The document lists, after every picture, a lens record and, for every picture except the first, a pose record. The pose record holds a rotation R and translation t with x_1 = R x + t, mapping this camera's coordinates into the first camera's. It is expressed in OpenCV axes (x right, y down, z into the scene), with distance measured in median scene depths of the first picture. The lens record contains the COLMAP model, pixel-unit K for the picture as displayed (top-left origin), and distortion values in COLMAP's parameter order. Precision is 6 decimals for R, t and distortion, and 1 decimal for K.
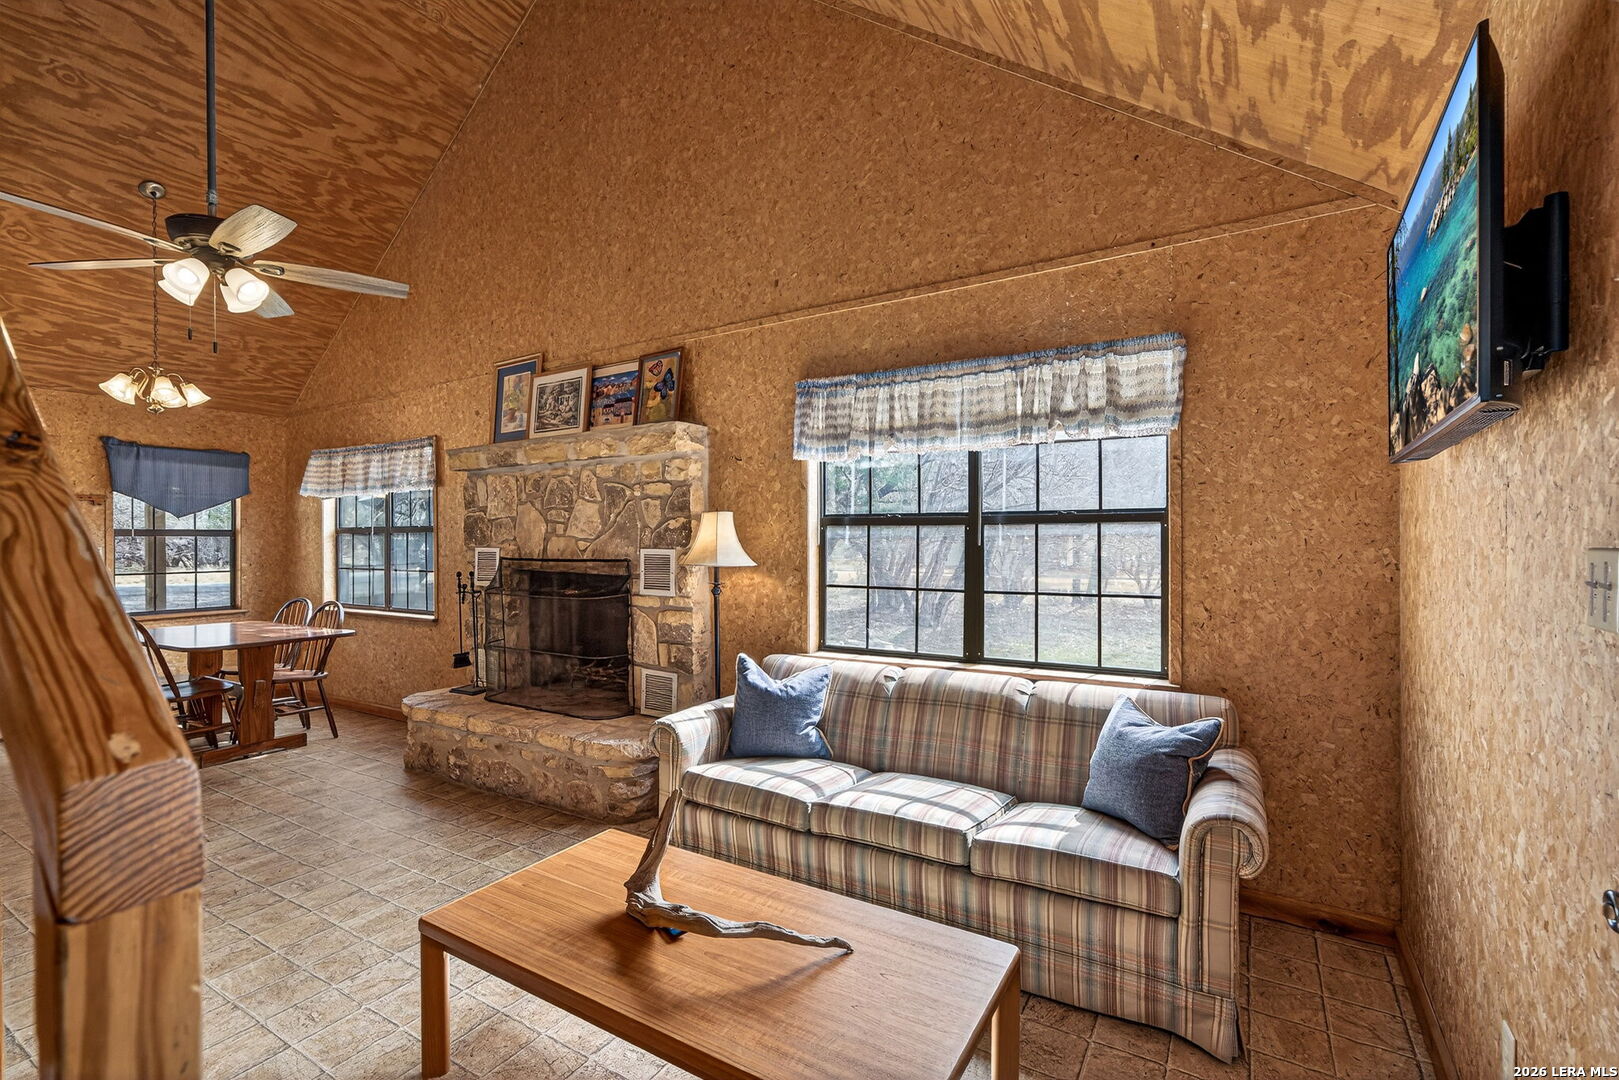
lens RADIAL K [[758.0, 0, 806.0], [0, 758.0, 547.9], [0, 0, 1]] dist [-0.000988, -0.000171]
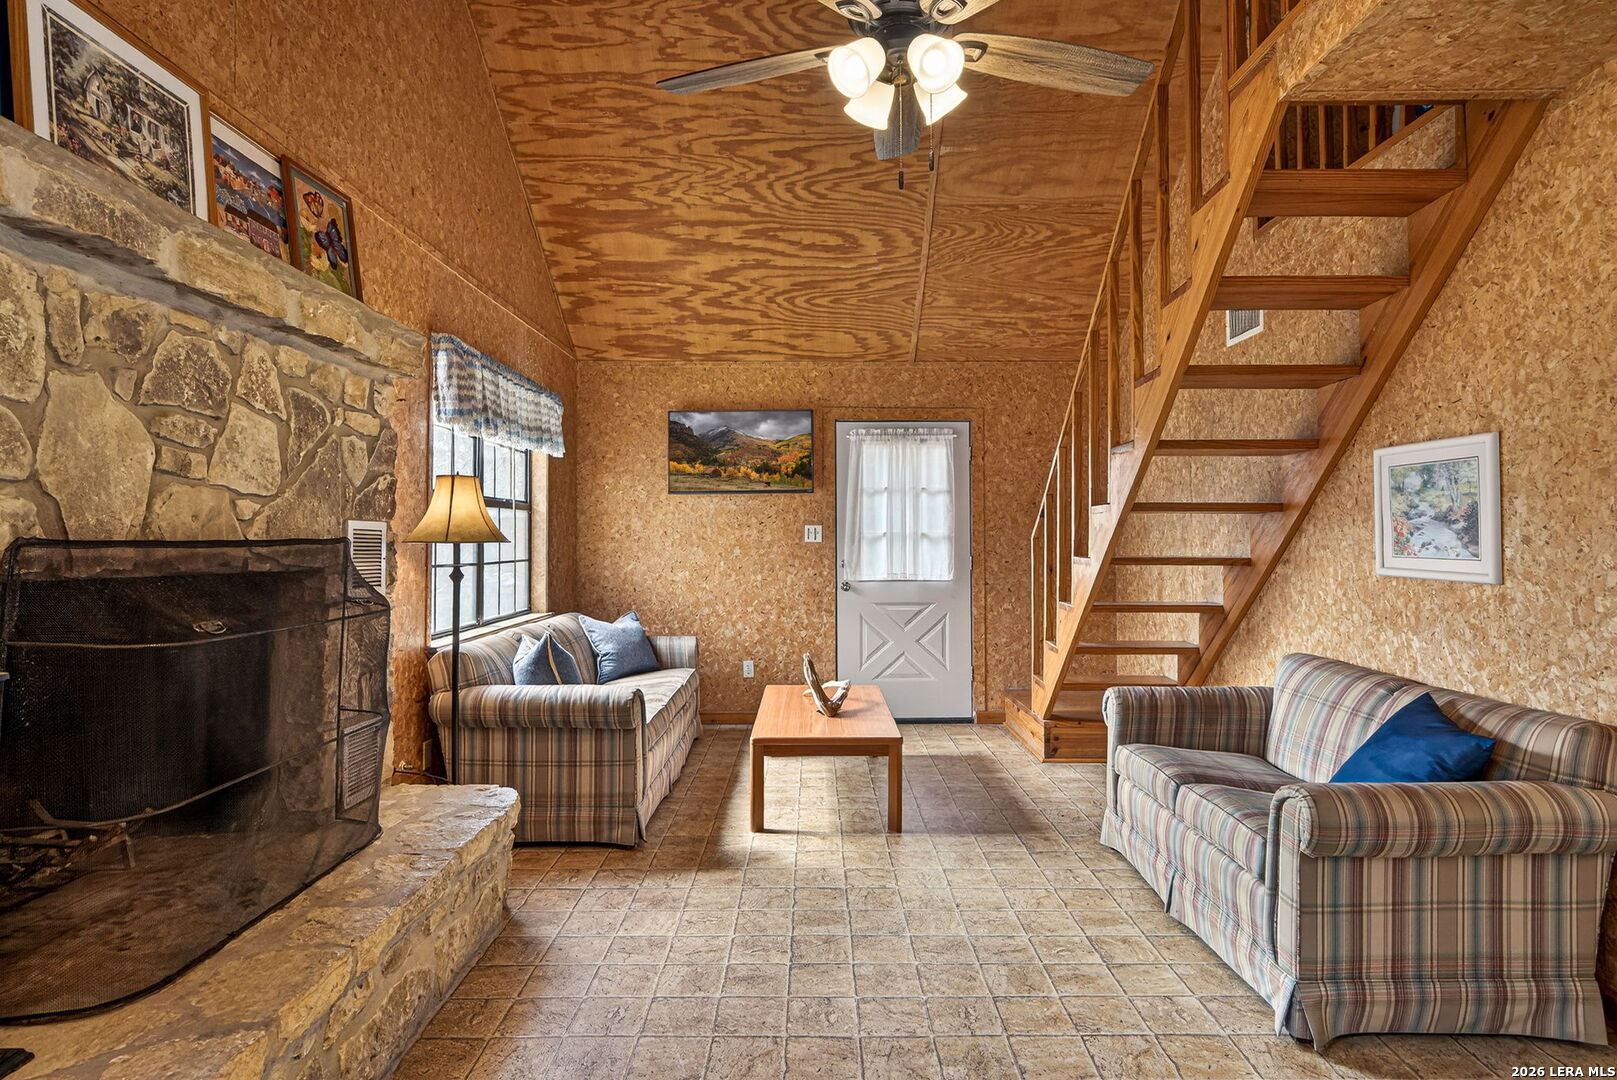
lens RADIAL K [[757.1, 0, 808.2], [0, 757.1, 536.3], [0, 0, 1]] dist [-0.000988, -0.000171]
pose [[-0.508013, 0.004536, 0.861338, -0.868817], [0.008445, 0.999964, -0.000285, 0.015953], [-0.861308, 0.007129, -0.508033, 0.966476]]
